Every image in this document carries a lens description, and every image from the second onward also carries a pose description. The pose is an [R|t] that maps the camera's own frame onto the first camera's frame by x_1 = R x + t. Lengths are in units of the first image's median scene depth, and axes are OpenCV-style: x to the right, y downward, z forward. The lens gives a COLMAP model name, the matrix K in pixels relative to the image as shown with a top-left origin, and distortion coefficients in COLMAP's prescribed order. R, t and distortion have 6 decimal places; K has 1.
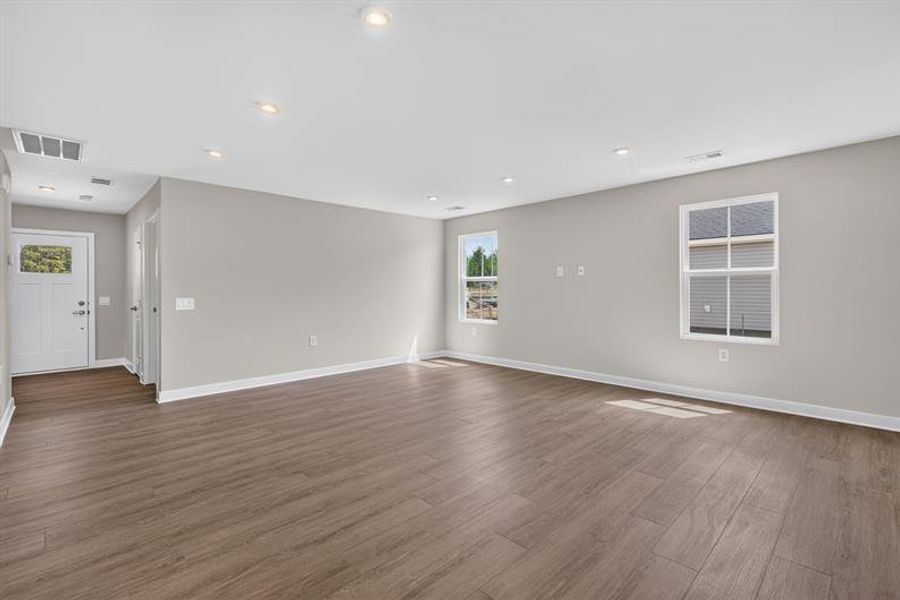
lens RADIAL K [[409.1, 0, 455.3], [0, 409.1, 293.7], [0, 0, 1]] dist [0.000212, 0.000316]
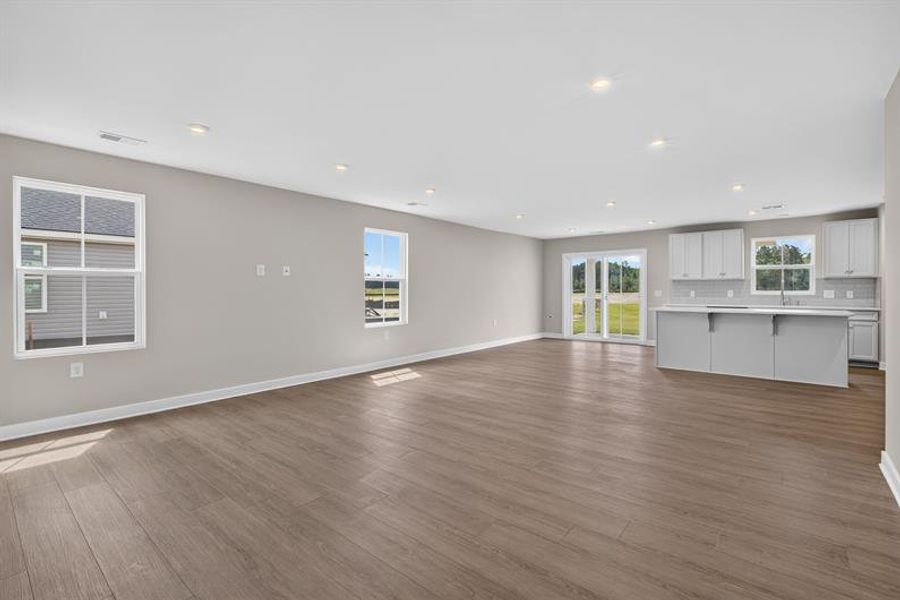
lens RADIAL K [[409.1, 0, 454.7], [0, 409.1, 291.0], [0, 0, 1]] dist [0.000212, 0.000316]
pose [[-0.097203, 0.005939, 0.995247, -0.744096], [0.012949, 0.999905, -0.004702, -0.000451], [-0.995180, 0.012431, -0.097270, 0.792507]]
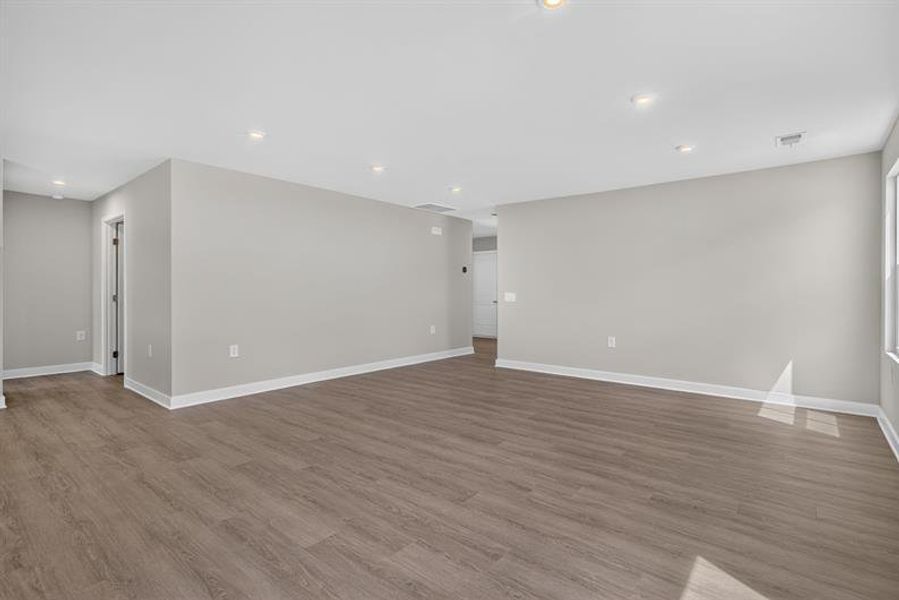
lens RADIAL K [[437.3, 0, 454.8], [0, 437.3, 293.0], [0, 0, 1]] dist [-0.003187, 0.000413]
pose [[0.110075, 0.016214, -0.993791, 0.689709], [-0.011765, 0.999818, 0.015009, -0.006709], [0.993854, 0.010039, 0.110245, 0.622625]]
